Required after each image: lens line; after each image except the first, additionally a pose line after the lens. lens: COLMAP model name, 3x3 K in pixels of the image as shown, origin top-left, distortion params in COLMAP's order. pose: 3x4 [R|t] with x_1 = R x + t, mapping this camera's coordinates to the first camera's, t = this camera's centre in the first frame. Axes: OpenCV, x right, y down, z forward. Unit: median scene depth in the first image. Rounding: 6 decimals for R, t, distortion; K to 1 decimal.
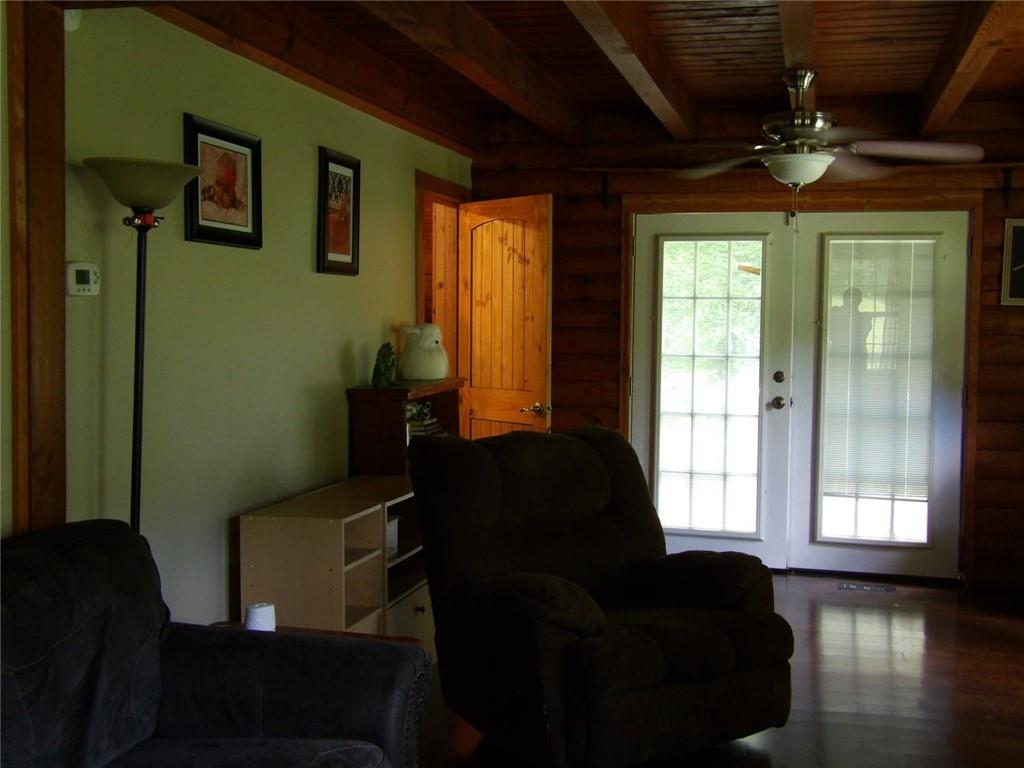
lens RADIAL K [[1185.6, 0, 512.0], [0, 1185.6, 384.0], [0, 0, 1]] dist [0.006785, -0.037166]
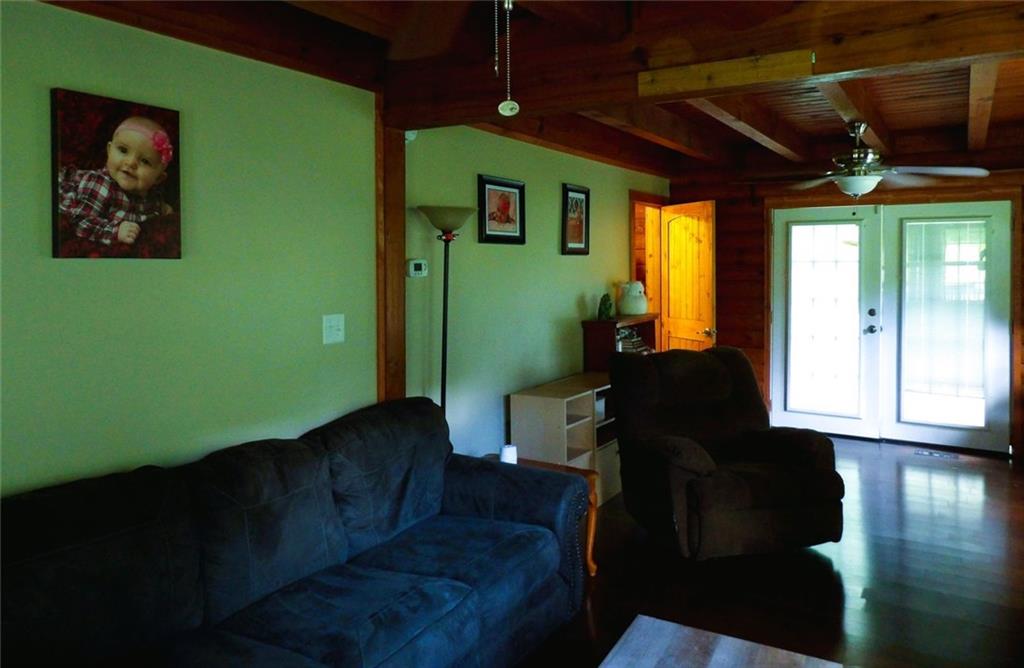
lens RADIAL K [[731.2, 0, 513.3], [0, 731.2, 278.6], [0, 0, 1]] dist [-0.031237, 0.005580]
pose [[0.954399, -0.006366, -0.298465, 0.093145], [-0.004410, 0.999363, -0.035420, -0.021498], [0.298500, 0.035121, 0.953763, -0.049965]]
